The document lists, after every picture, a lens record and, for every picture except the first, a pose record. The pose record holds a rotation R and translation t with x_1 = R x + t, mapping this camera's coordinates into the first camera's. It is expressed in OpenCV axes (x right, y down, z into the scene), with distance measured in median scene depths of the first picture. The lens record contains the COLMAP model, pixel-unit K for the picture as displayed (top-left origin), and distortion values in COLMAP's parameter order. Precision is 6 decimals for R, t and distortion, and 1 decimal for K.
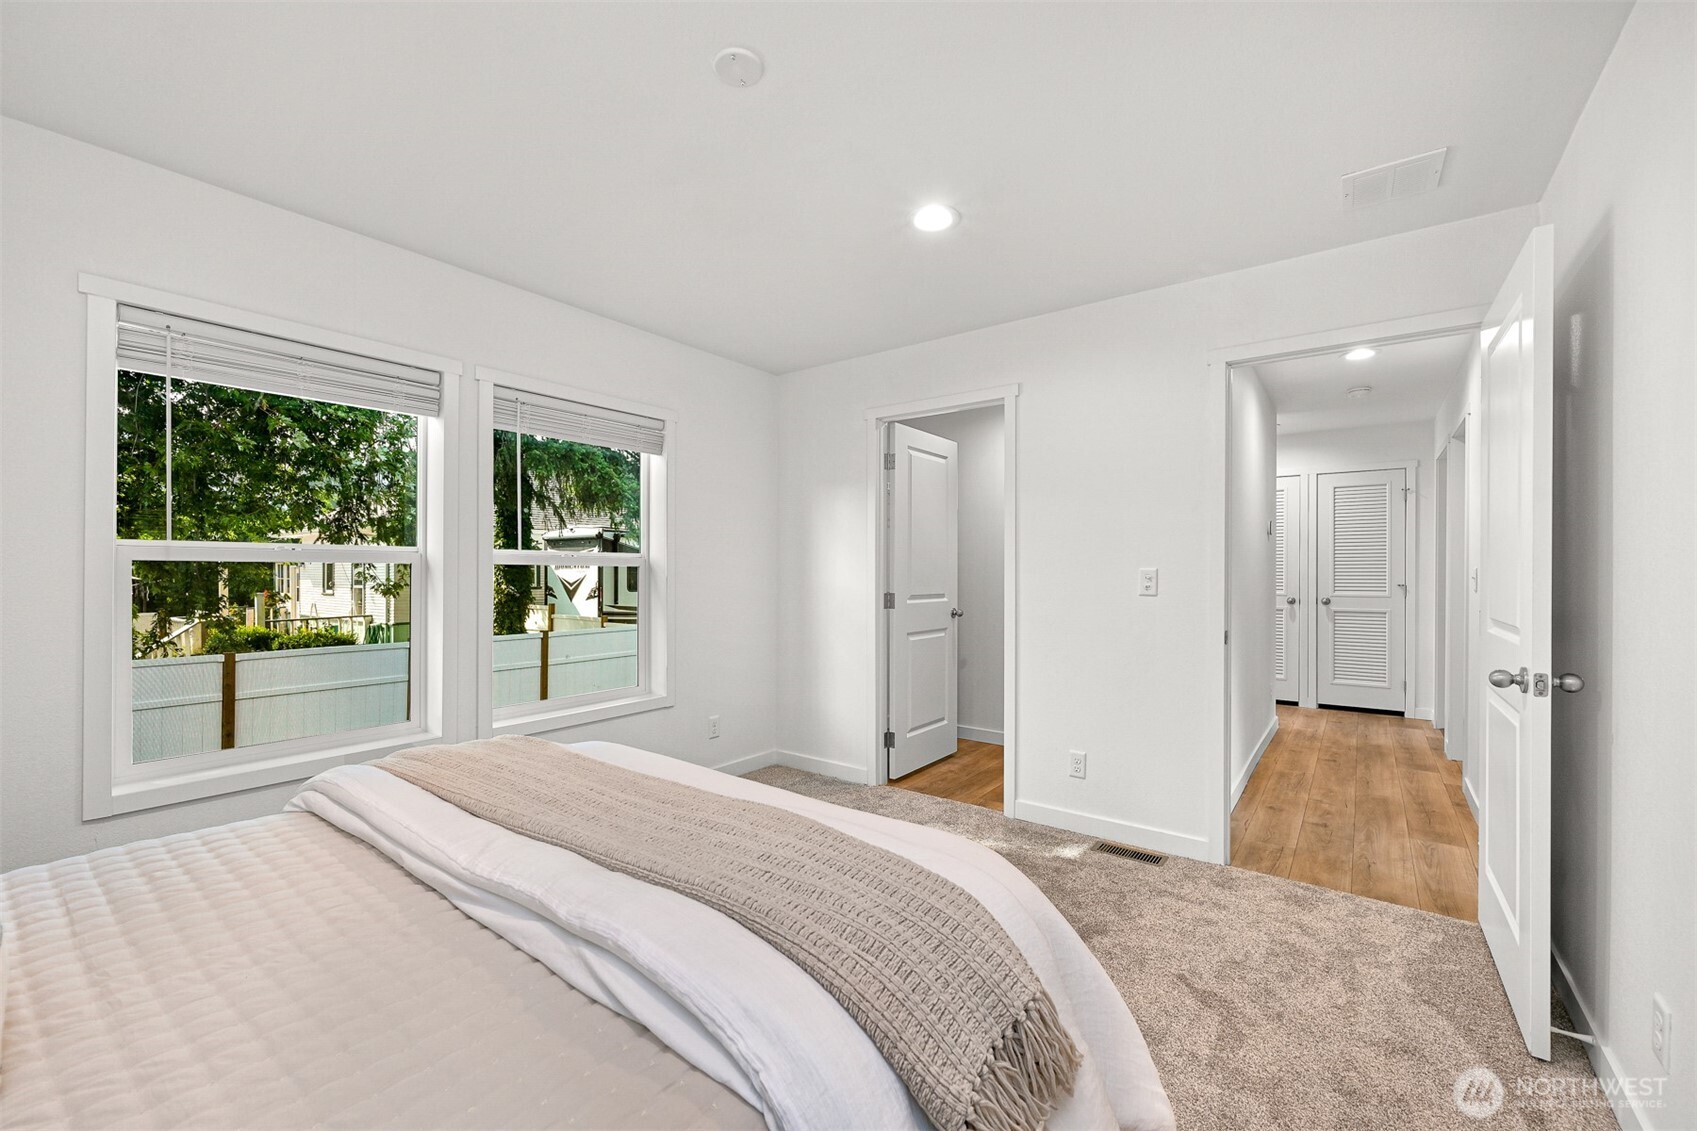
lens RADIAL K [[690.9, 0, 841.7], [0, 690.9, 568.5], [0, 0, 1]] dist [0.013411, -0.000102]
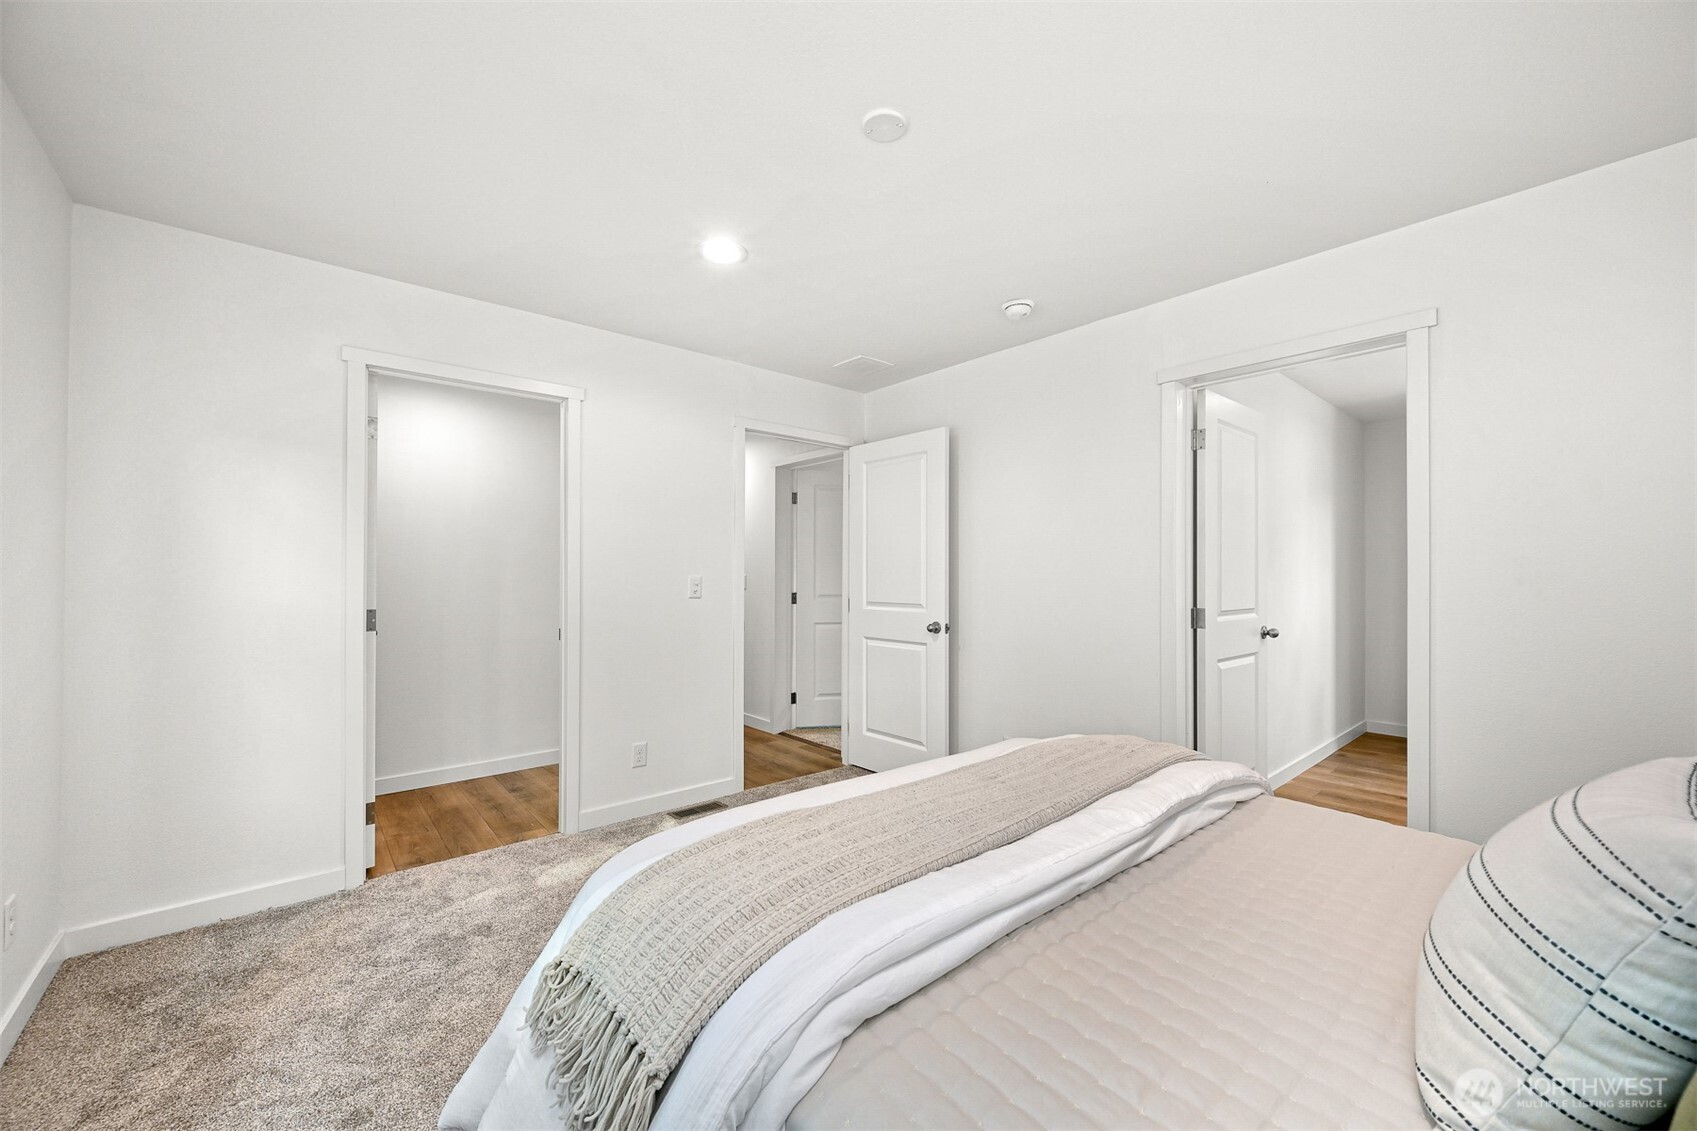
lens RADIAL K [[677.1, 0, 849.7], [0, 677.1, 553.8], [0, 0, 1]] dist [-0.000191, -0.000382]
pose [[0.187501, 0.040849, 0.981415, -0.741439], [-0.006289, 0.999164, -0.040387, 0.007470], [-0.982244, 0.001401, 0.187601, 0.530093]]
